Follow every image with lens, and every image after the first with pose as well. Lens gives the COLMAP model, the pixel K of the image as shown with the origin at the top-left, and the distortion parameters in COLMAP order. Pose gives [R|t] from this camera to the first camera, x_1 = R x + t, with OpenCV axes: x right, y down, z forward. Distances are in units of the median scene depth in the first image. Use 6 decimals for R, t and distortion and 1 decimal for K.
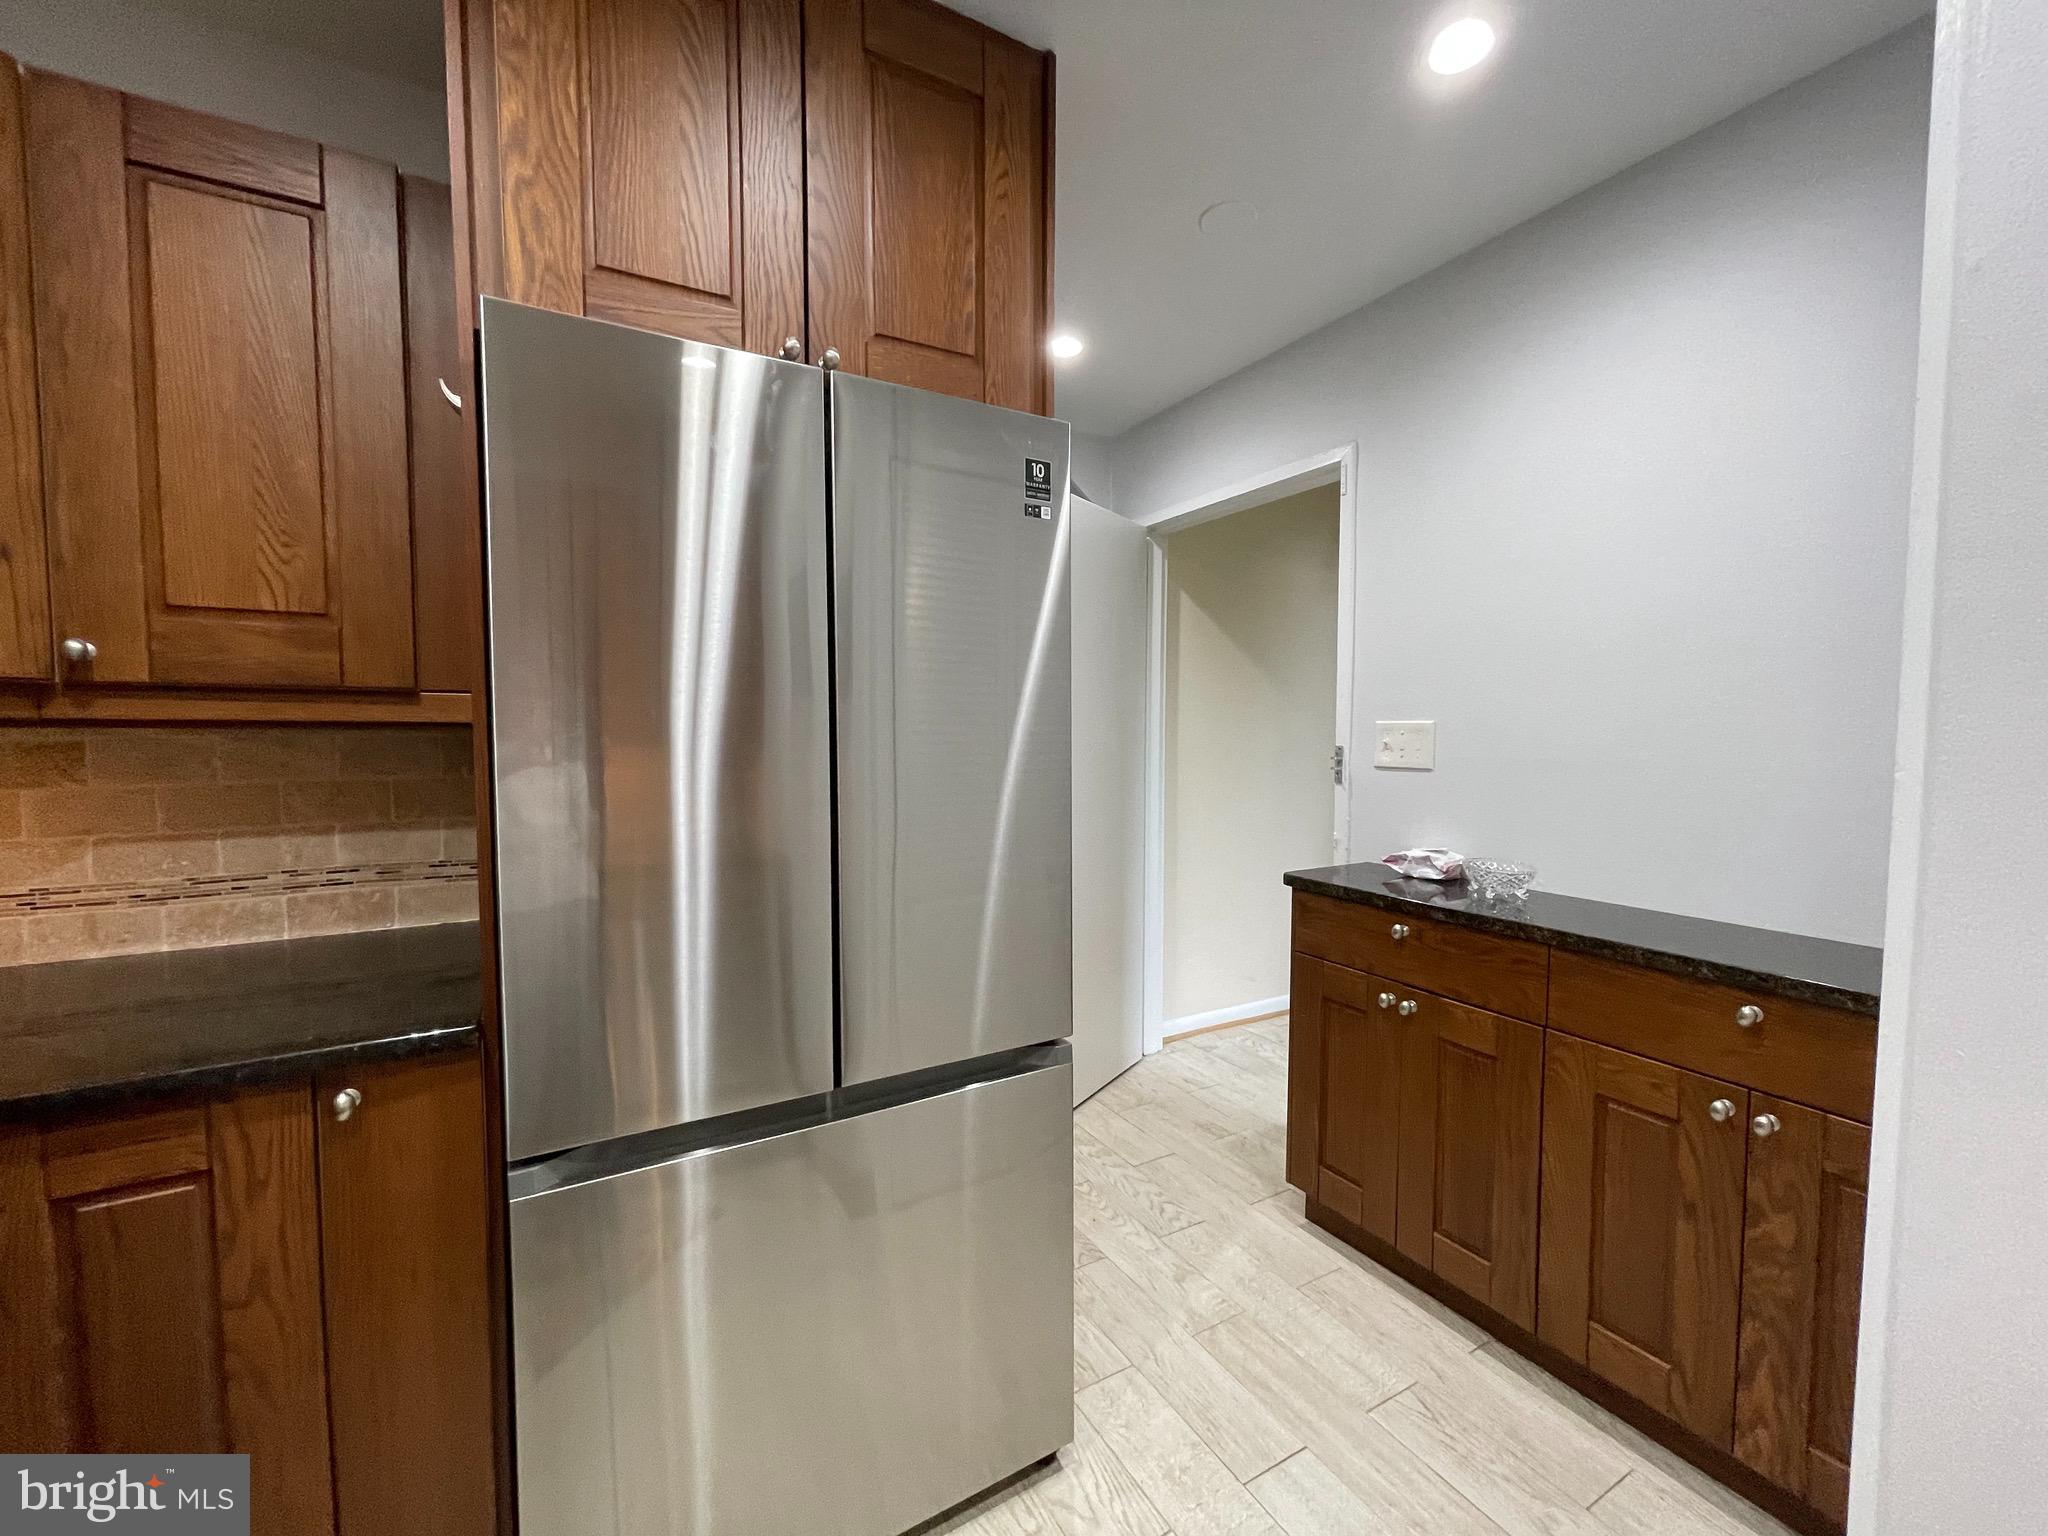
lens RADIAL K [[824.8, 0, 1020.2], [0, 824.8, 767.2], [0, 0, 1]] dist [0.001725, -0.001133]
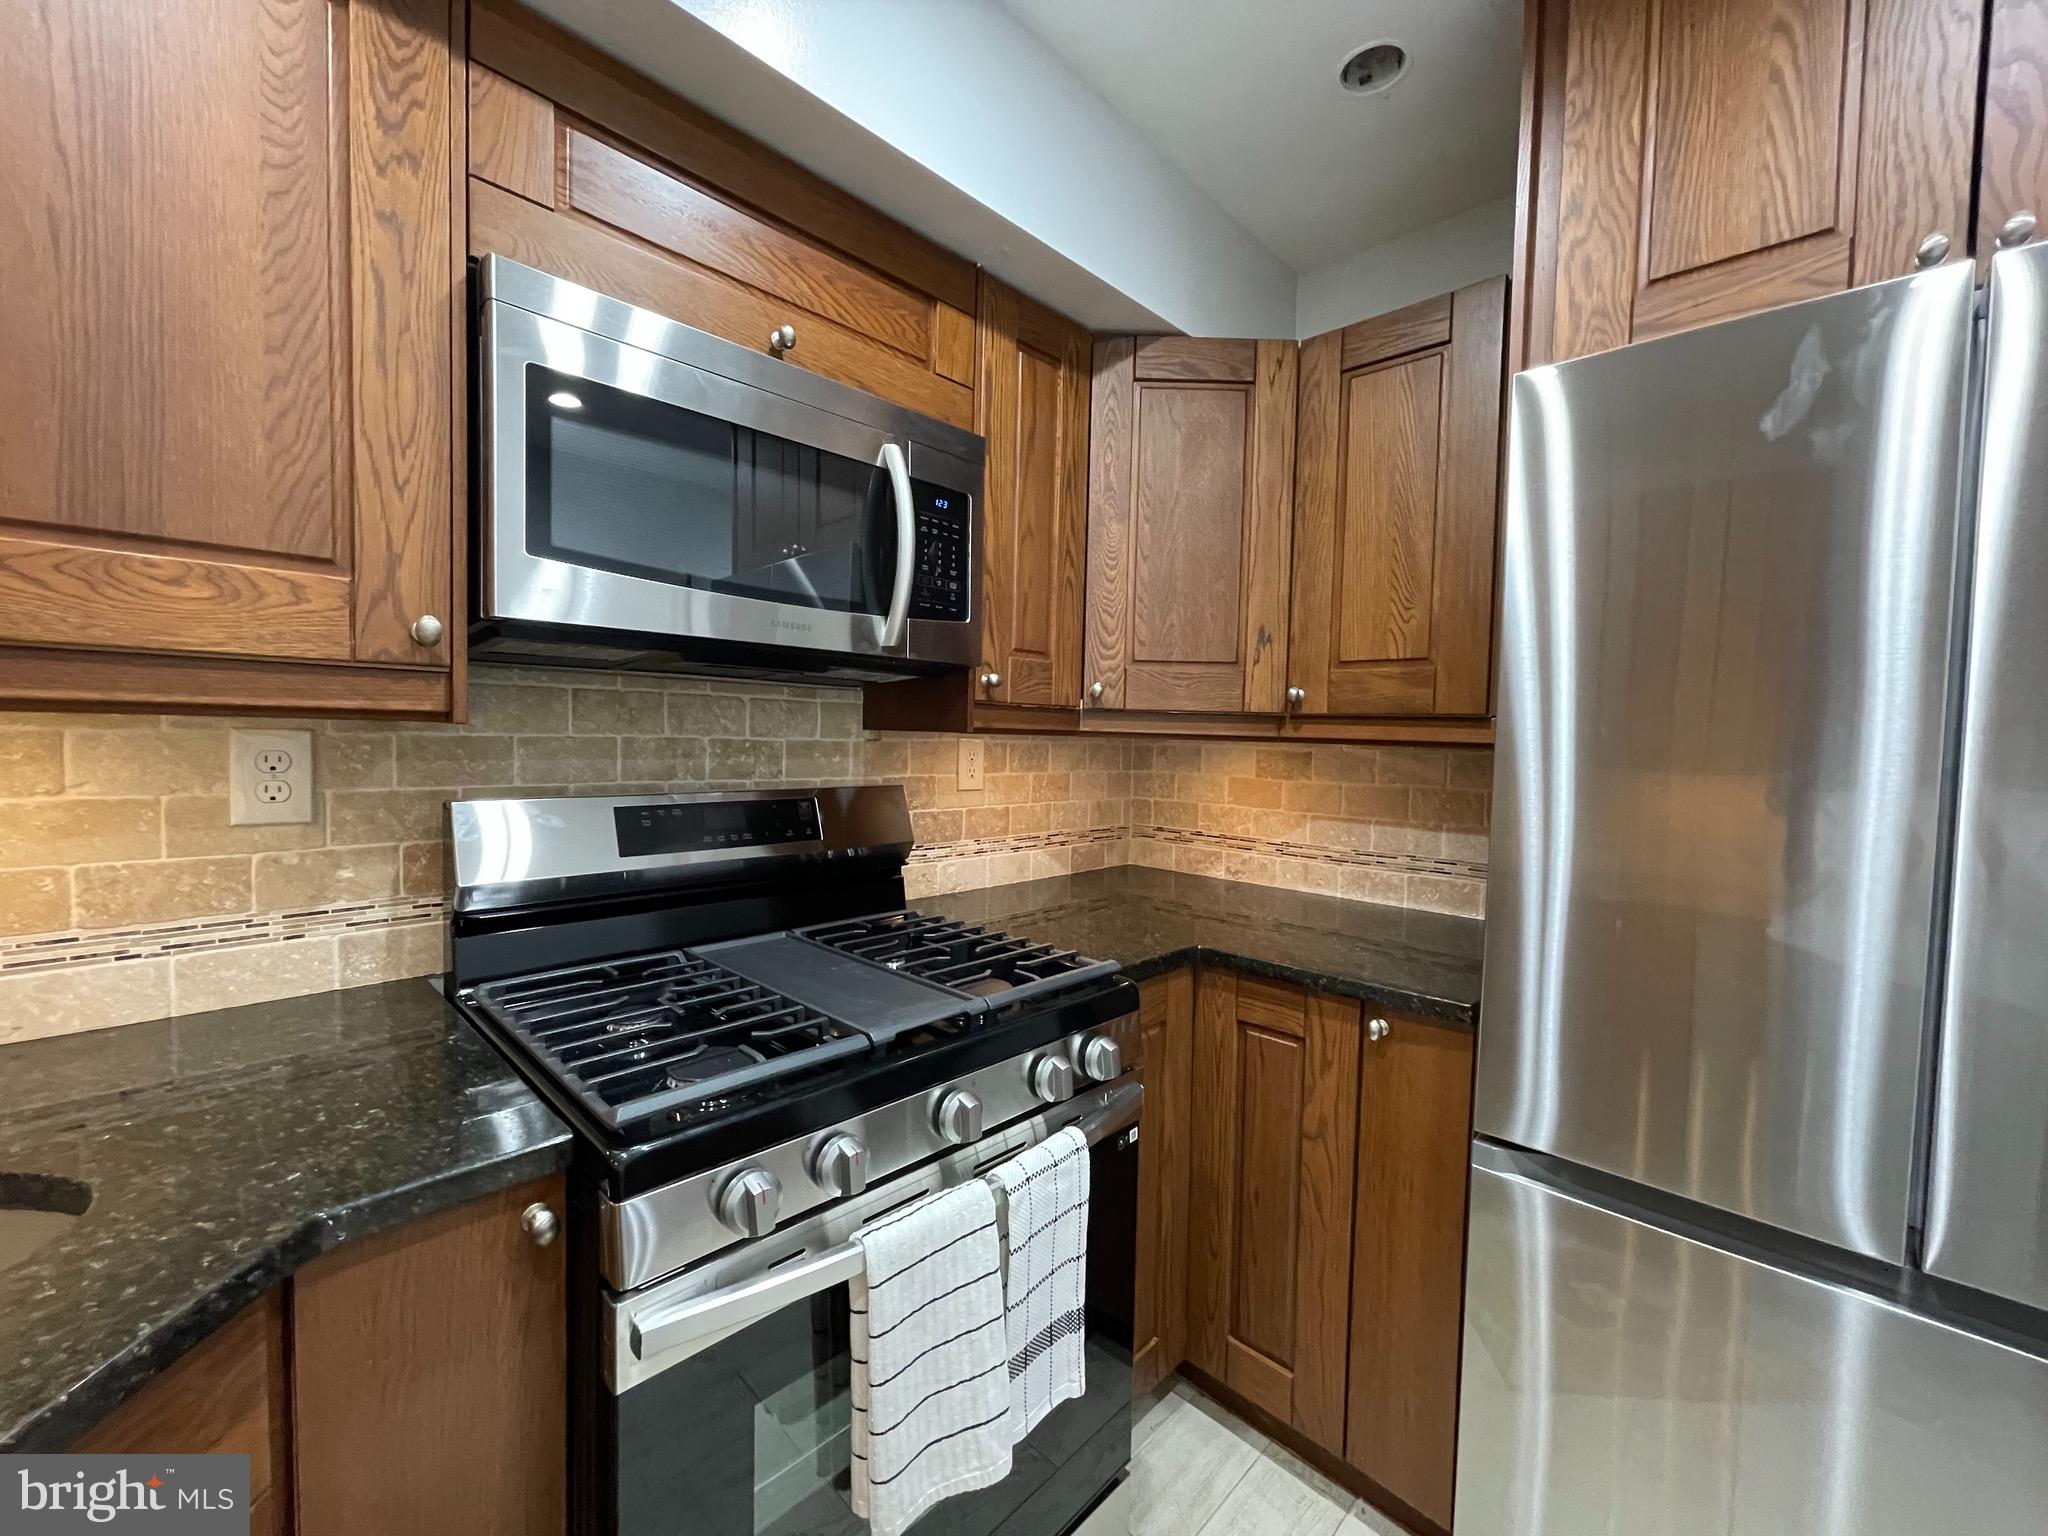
lens RADIAL K [[824.8, 0, 1024.4], [0, 824.8, 766.5], [0, 0, 1]] dist [0.001725, -0.001133]
pose [[0.288575, 0.046102, -0.956347, 0.230098], [-0.072274, 0.997039, 0.026255, -0.006487], [0.954726, 0.061543, 0.291053, 0.039812]]
